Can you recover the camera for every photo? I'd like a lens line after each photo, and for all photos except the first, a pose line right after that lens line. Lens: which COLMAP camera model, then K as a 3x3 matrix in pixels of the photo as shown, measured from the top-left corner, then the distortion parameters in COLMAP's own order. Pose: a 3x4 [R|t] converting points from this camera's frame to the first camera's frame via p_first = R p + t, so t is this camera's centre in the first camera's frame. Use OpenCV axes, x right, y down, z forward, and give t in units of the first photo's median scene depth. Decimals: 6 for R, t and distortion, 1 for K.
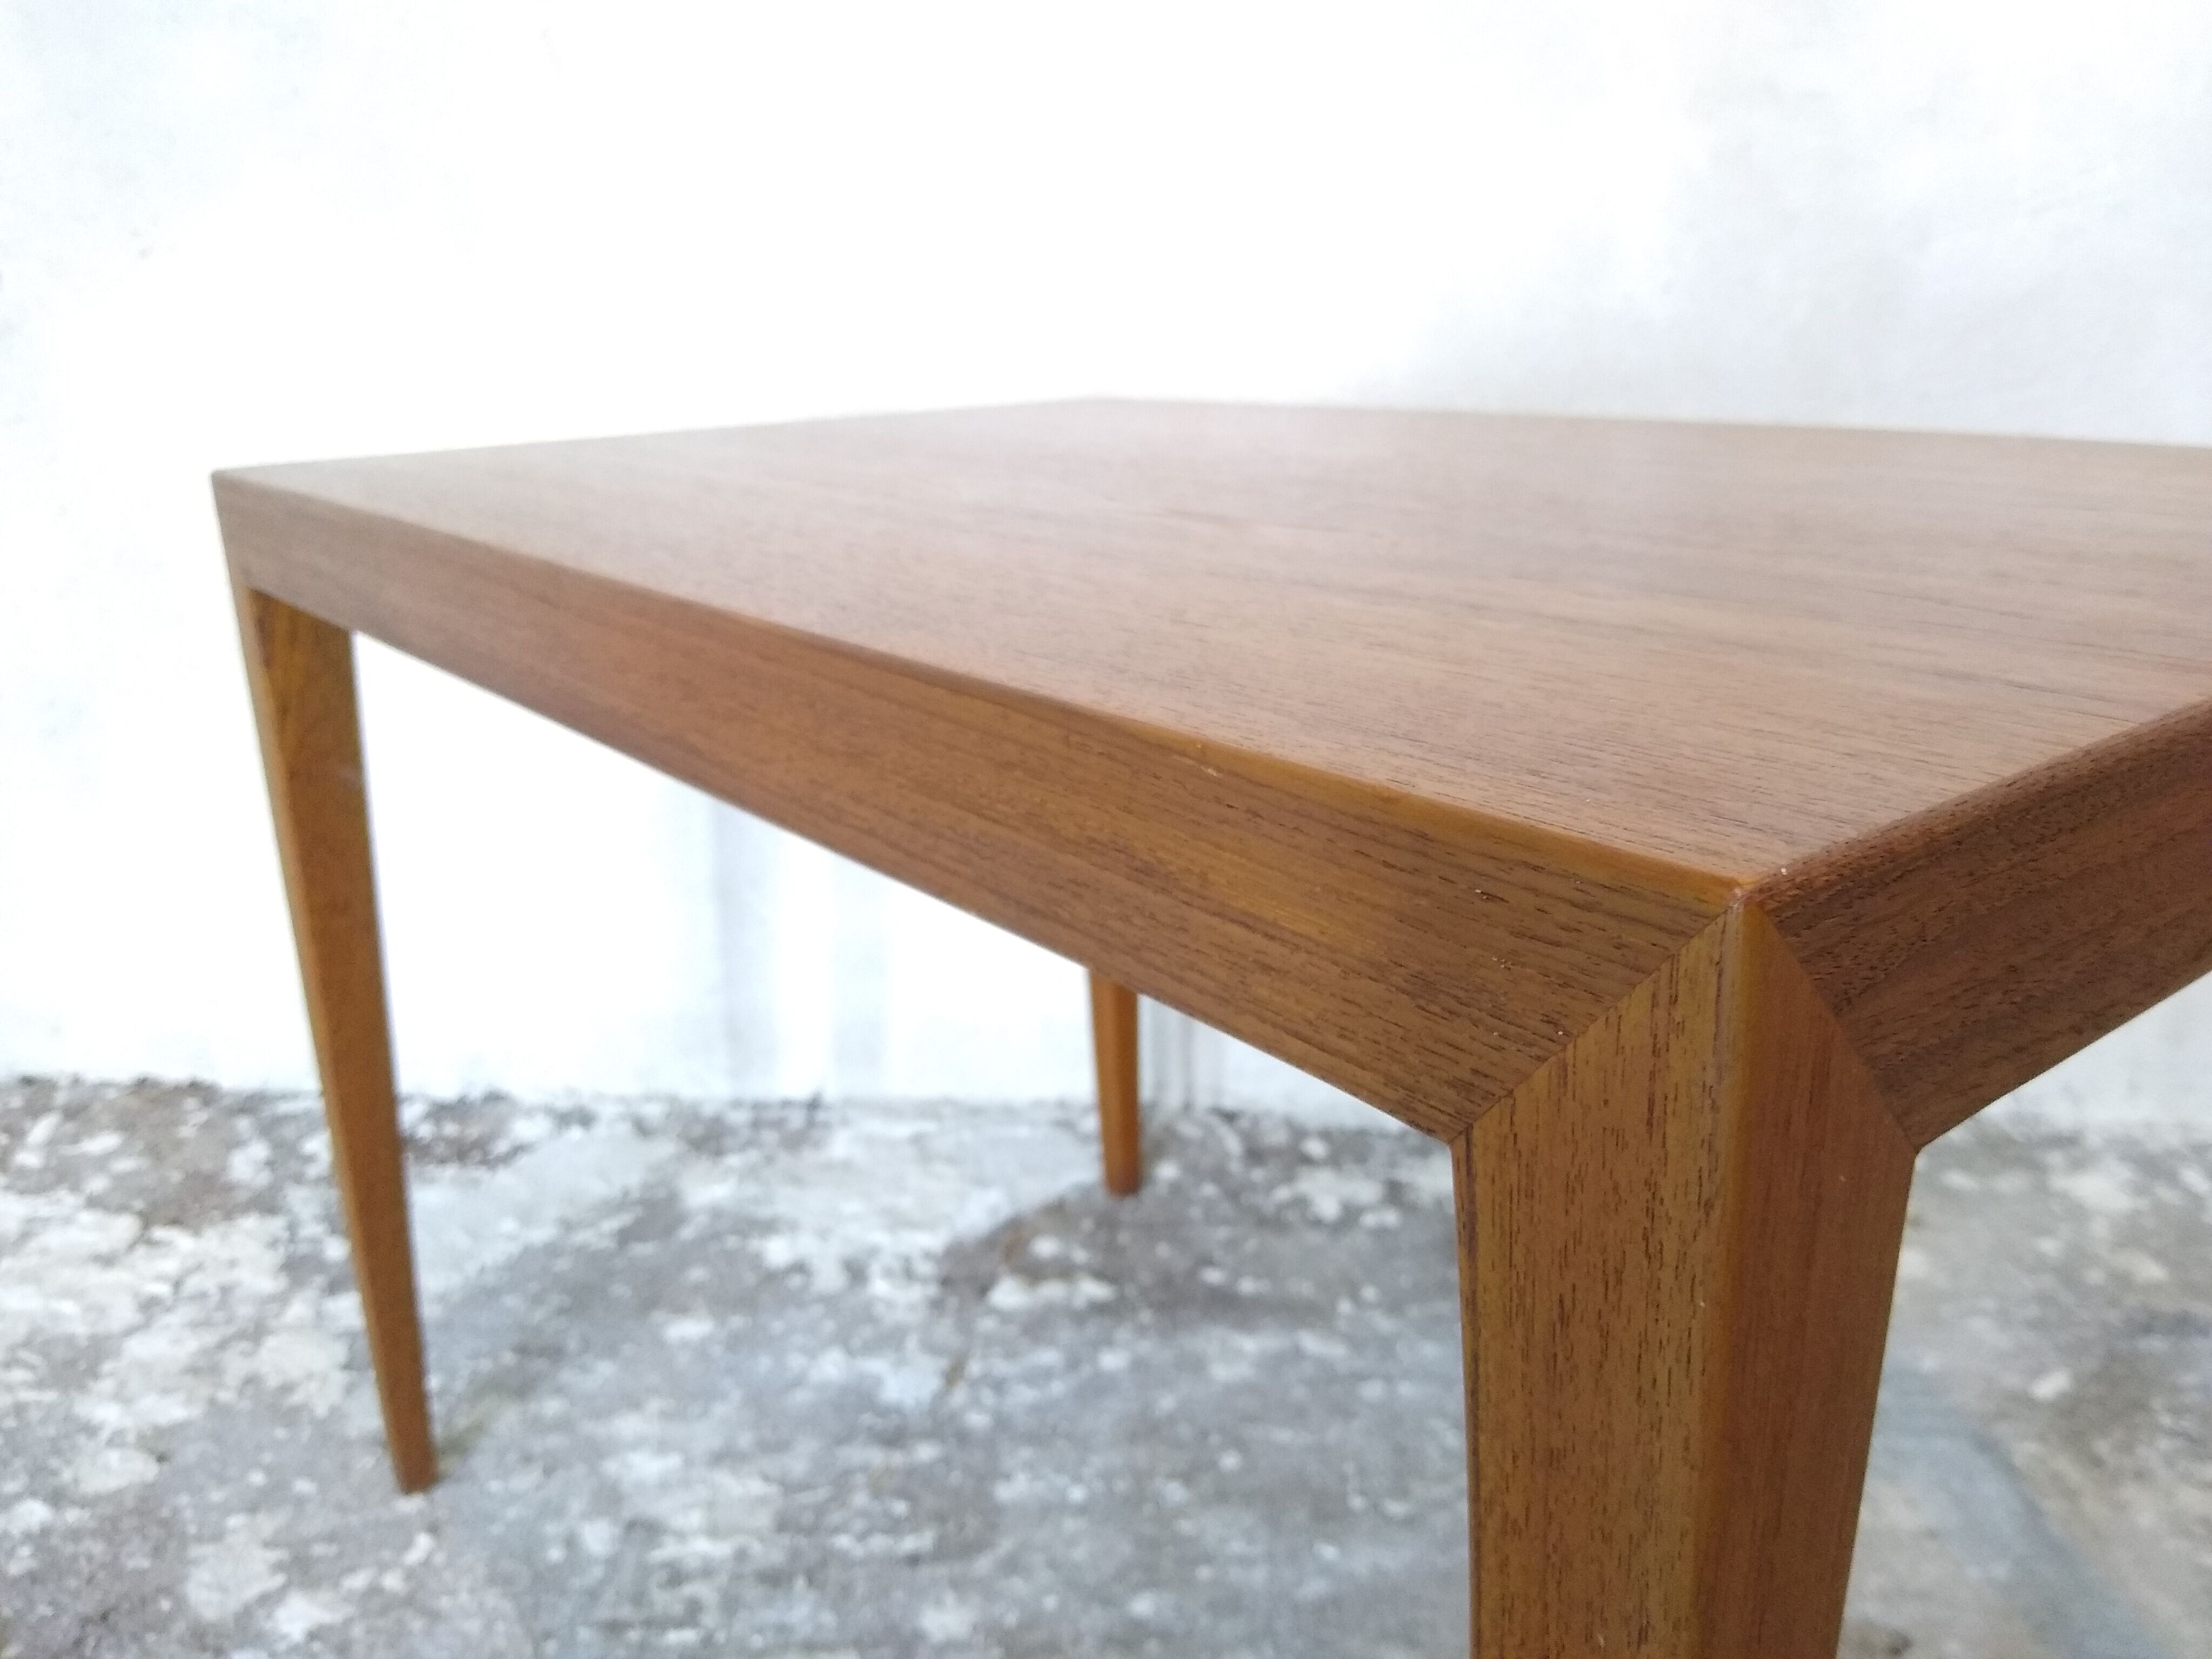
lens RADIAL K [[1774.8, 0, 1106.0], [0, 1774.8, 829.5], [0, 0, 1]] dist [0.056286, -0.137351]
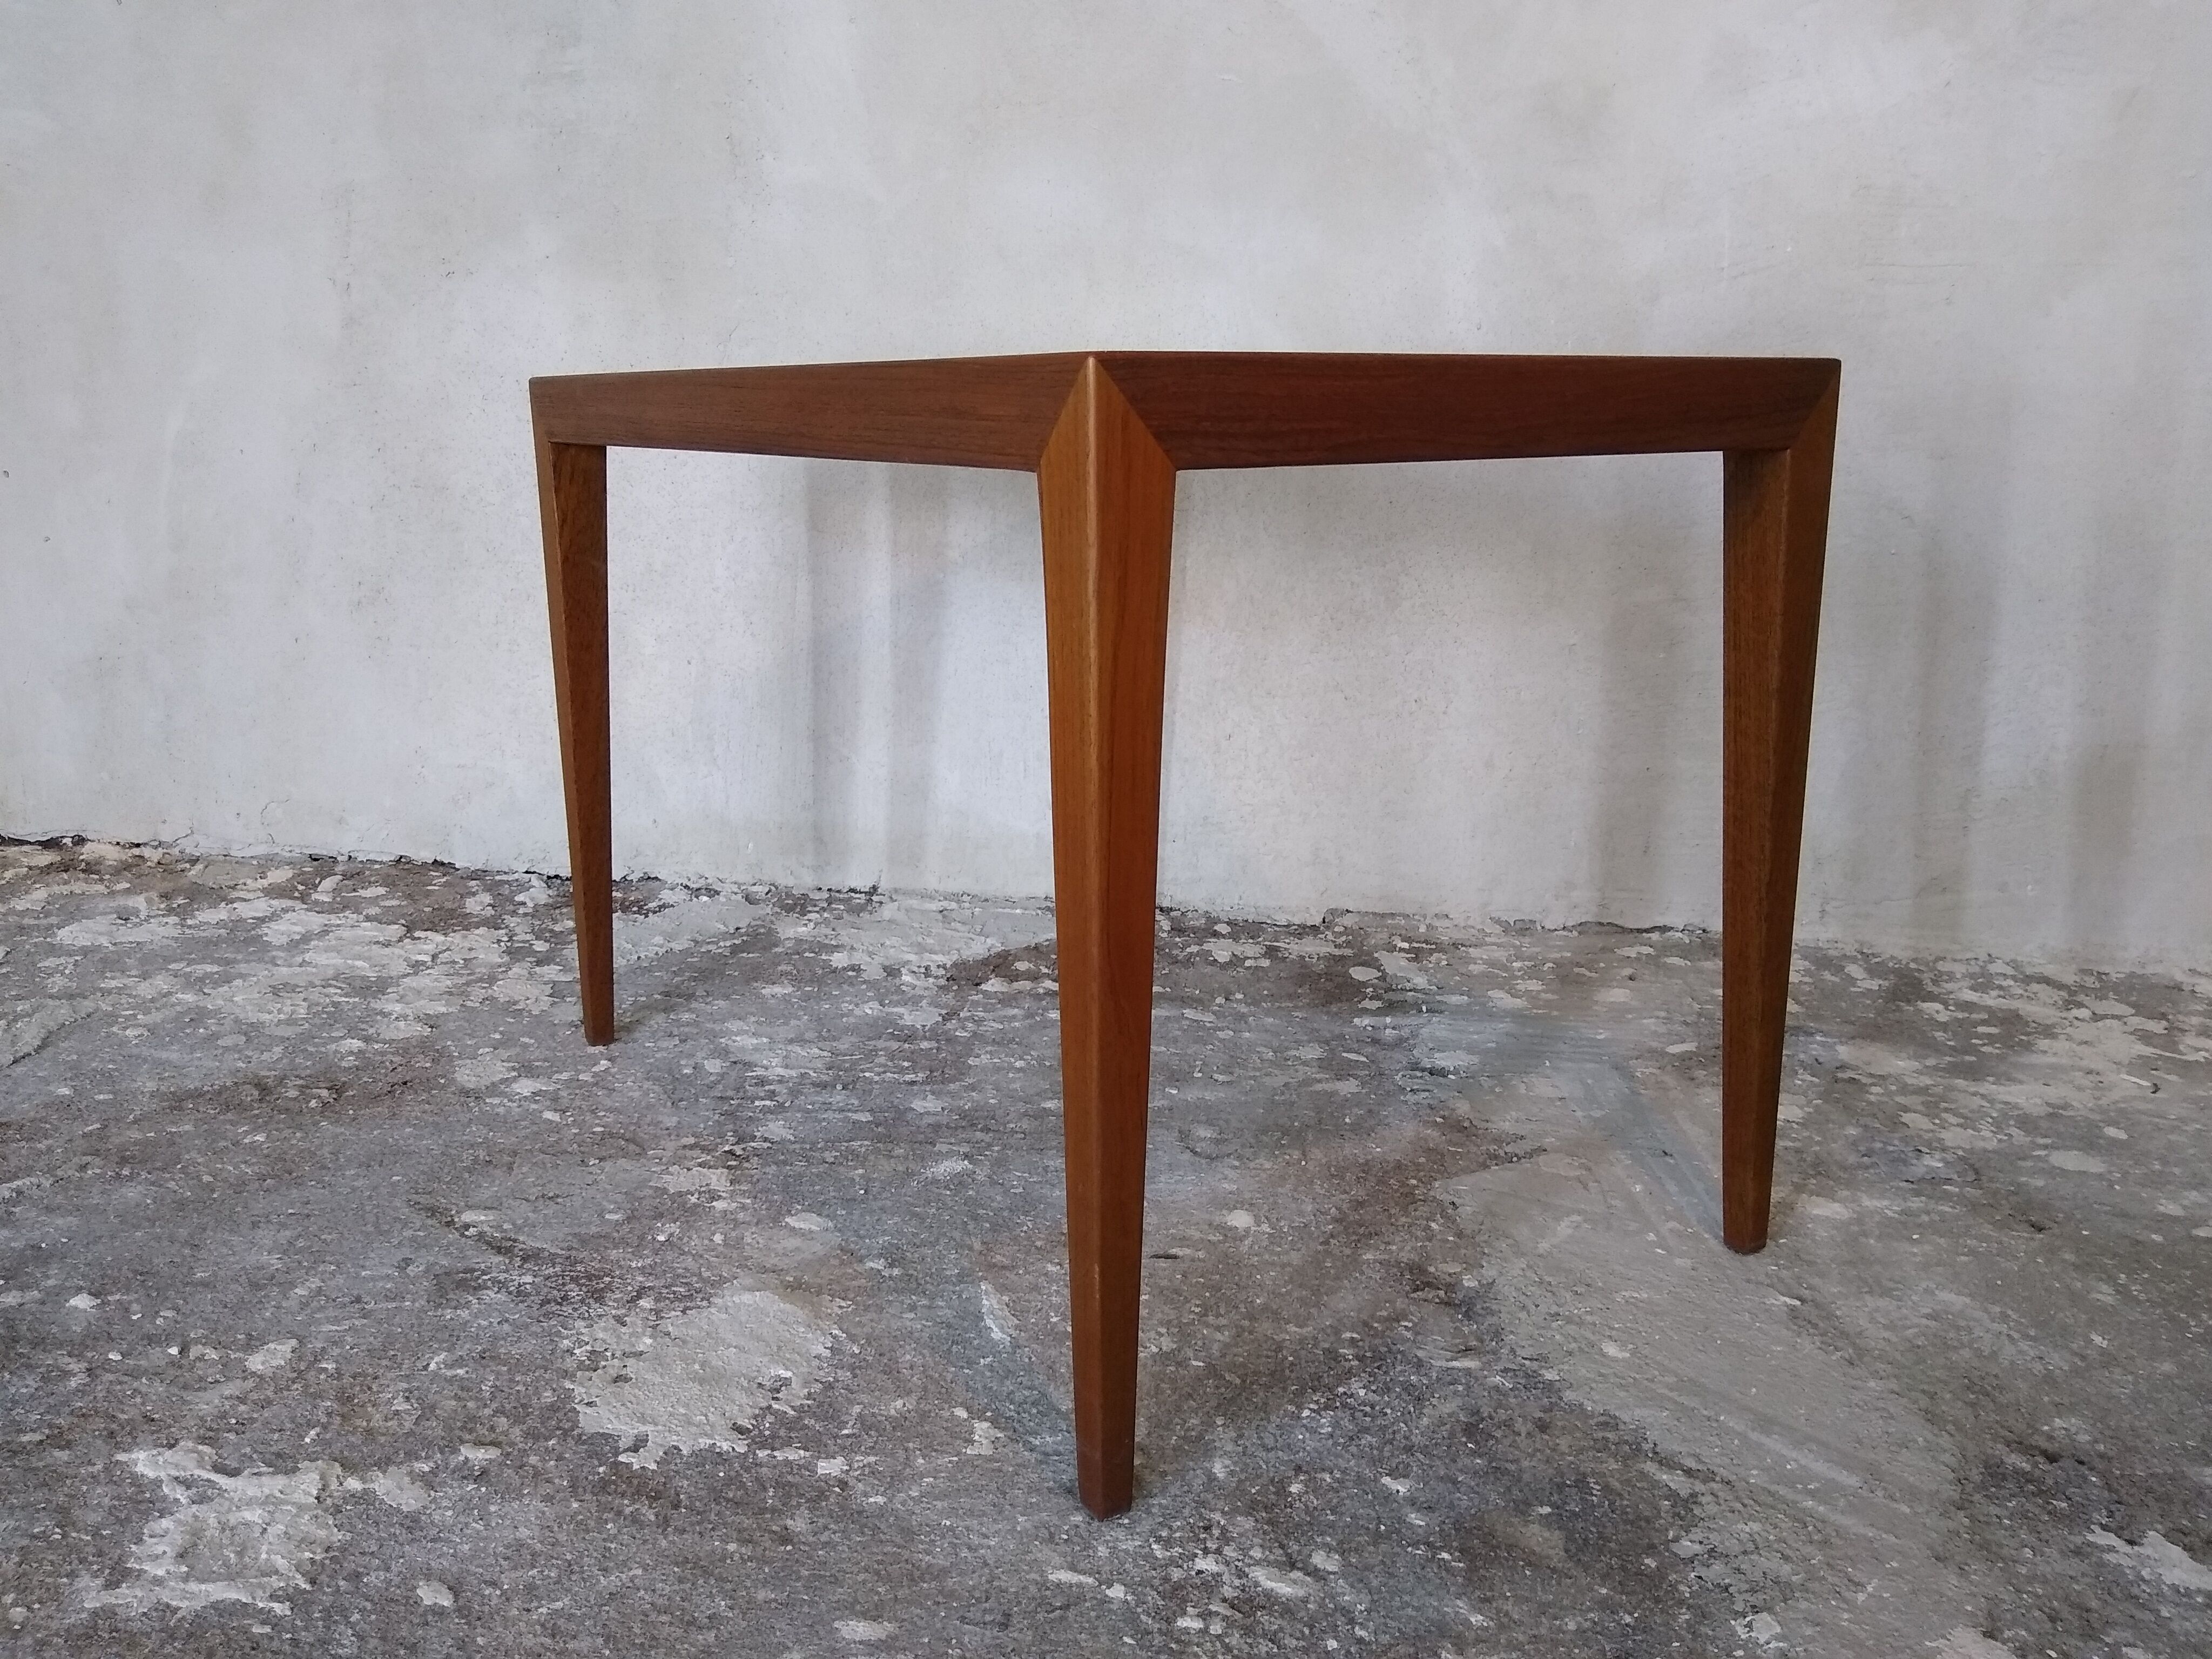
lens RADIAL K [[1739.2, 0, 1102.9], [0, 1739.2, 816.4], [0, 0, 1]] dist [0.094636, -0.176136]
pose [[0.997454, 0.043910, -0.056193, 0.105772], [-0.047570, 0.996716, -0.065535, 0.202971], [0.053131, 0.068041, 0.996267, -0.419259]]
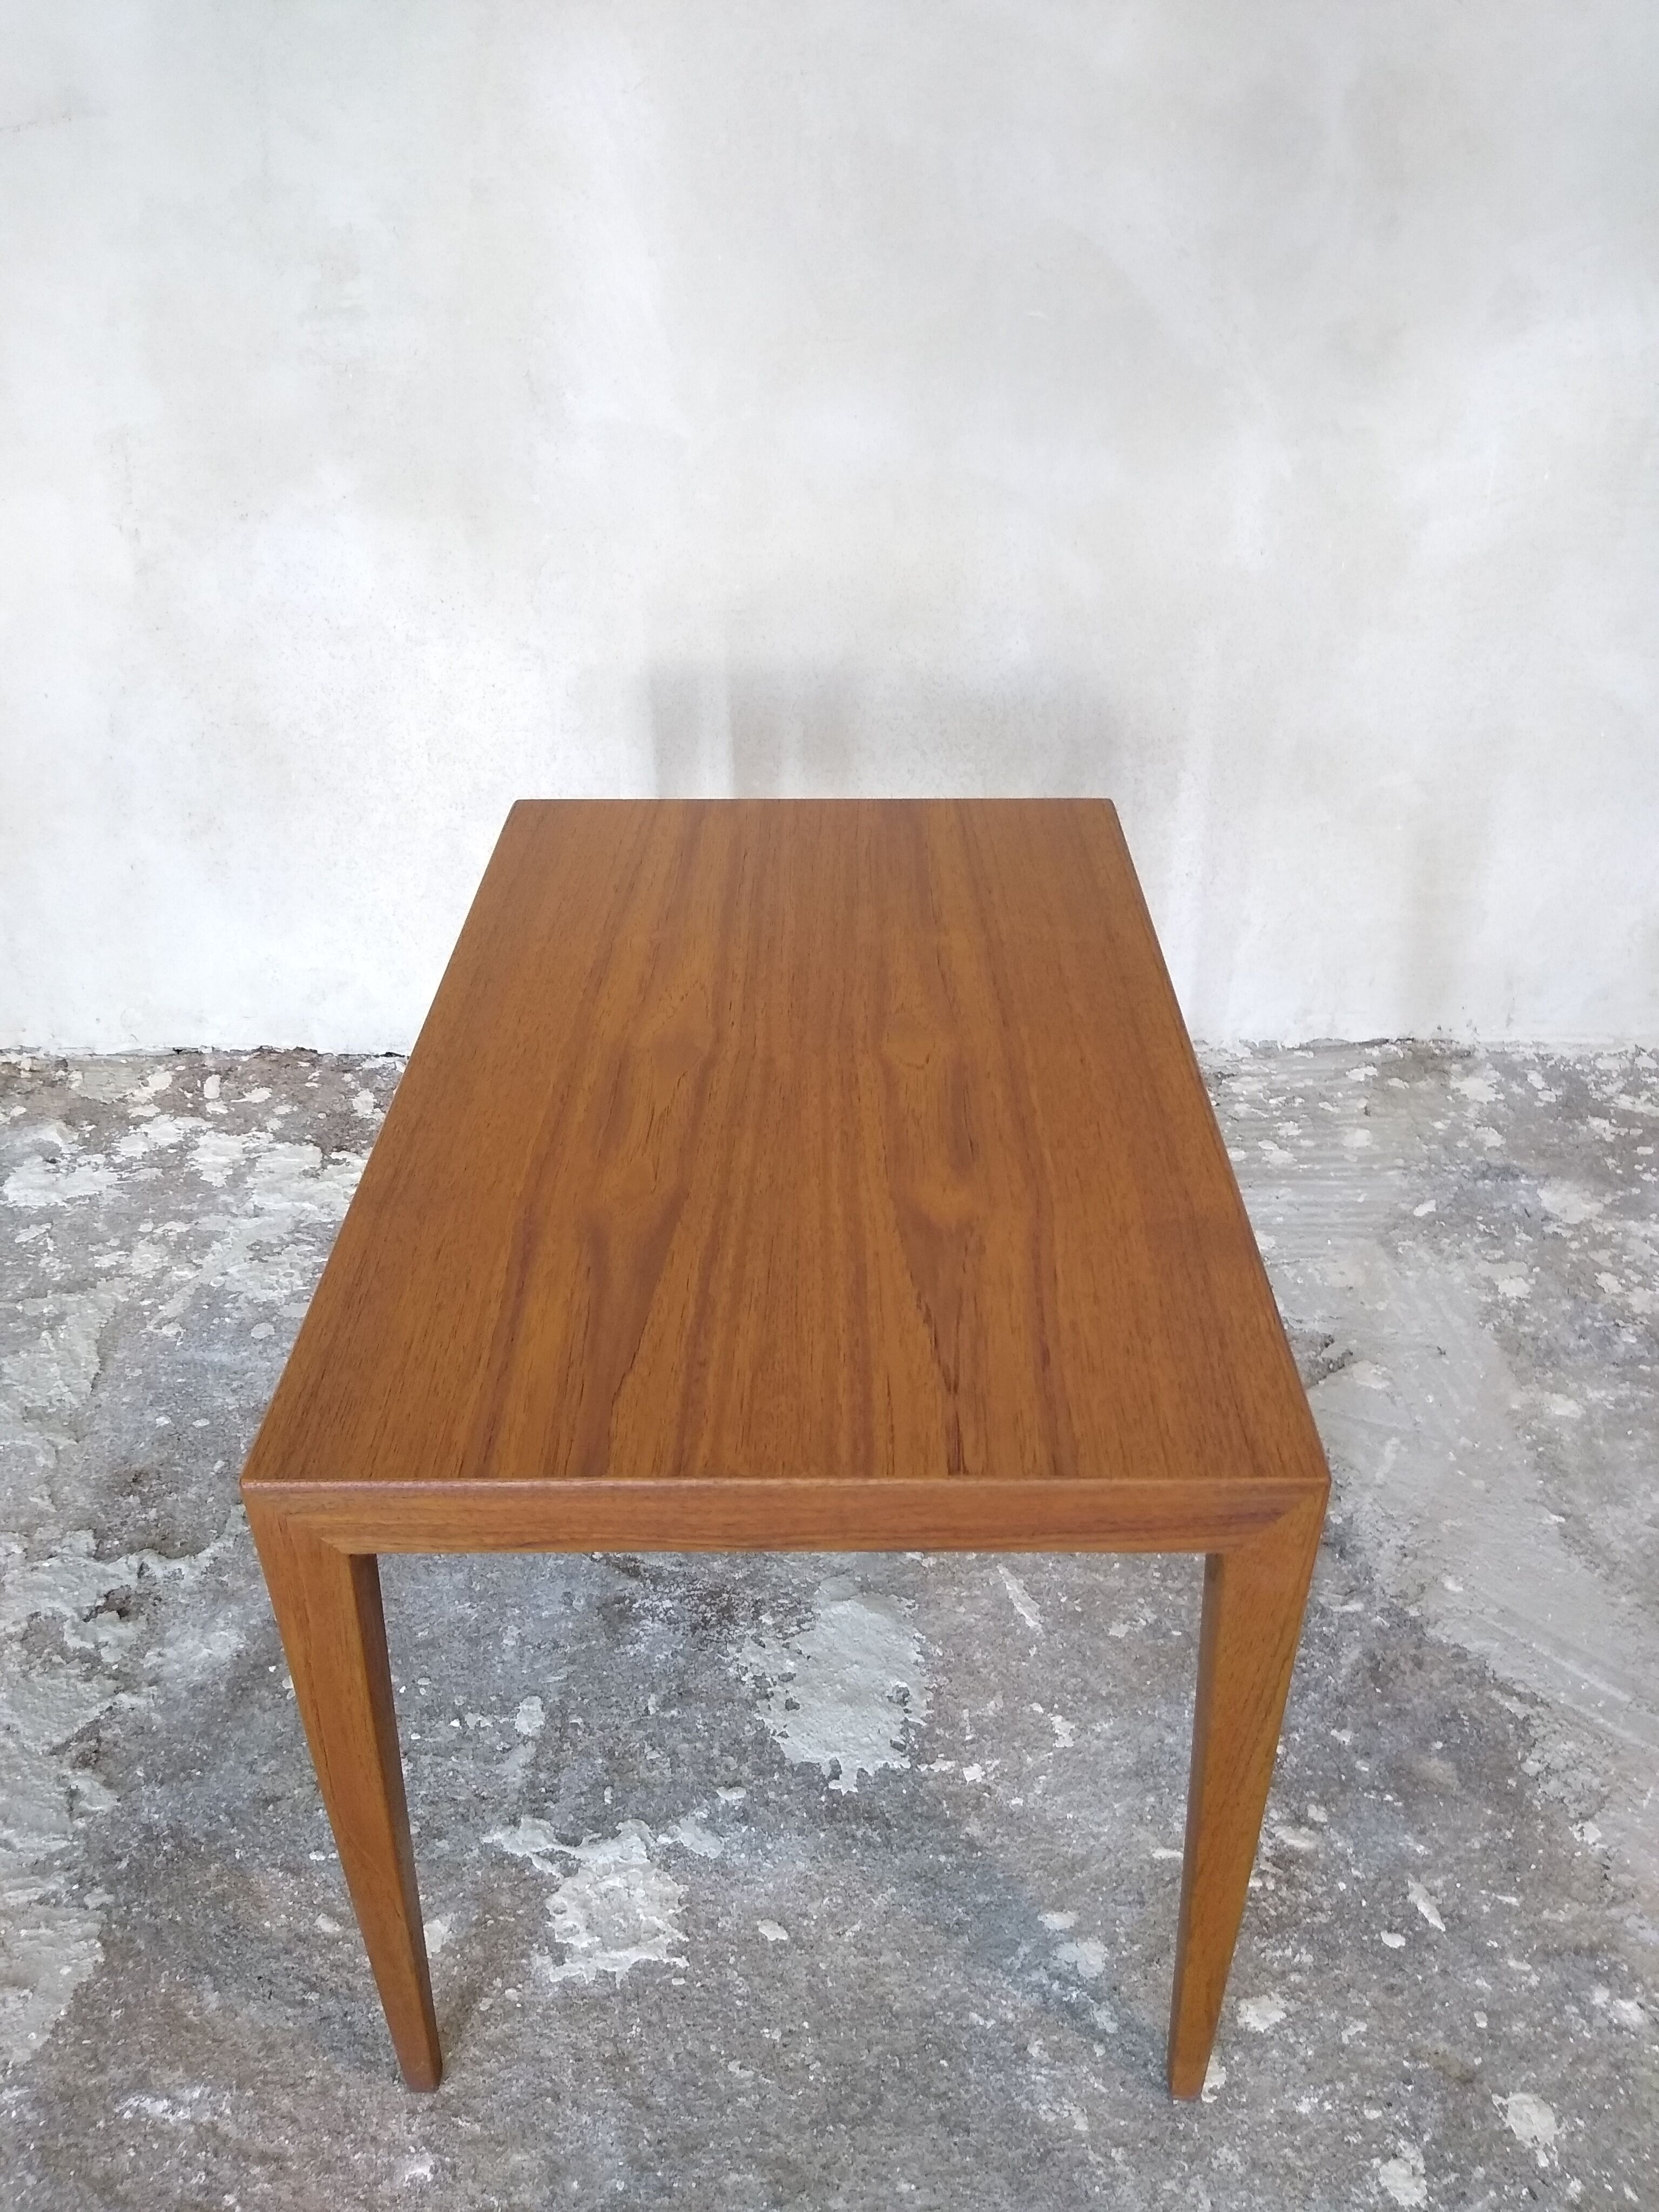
lens RADIAL K [[1732.7, 0, 838.4], [0, 1732.7, 1114.3], [0, 0, 1]] dist [0.092263, -0.159653]
pose [[0.996524, -0.037200, 0.074538, -0.189825], [0.013788, 0.956069, 0.292818, -0.284358], [-0.082156, -0.290773, 0.953258, -0.584936]]
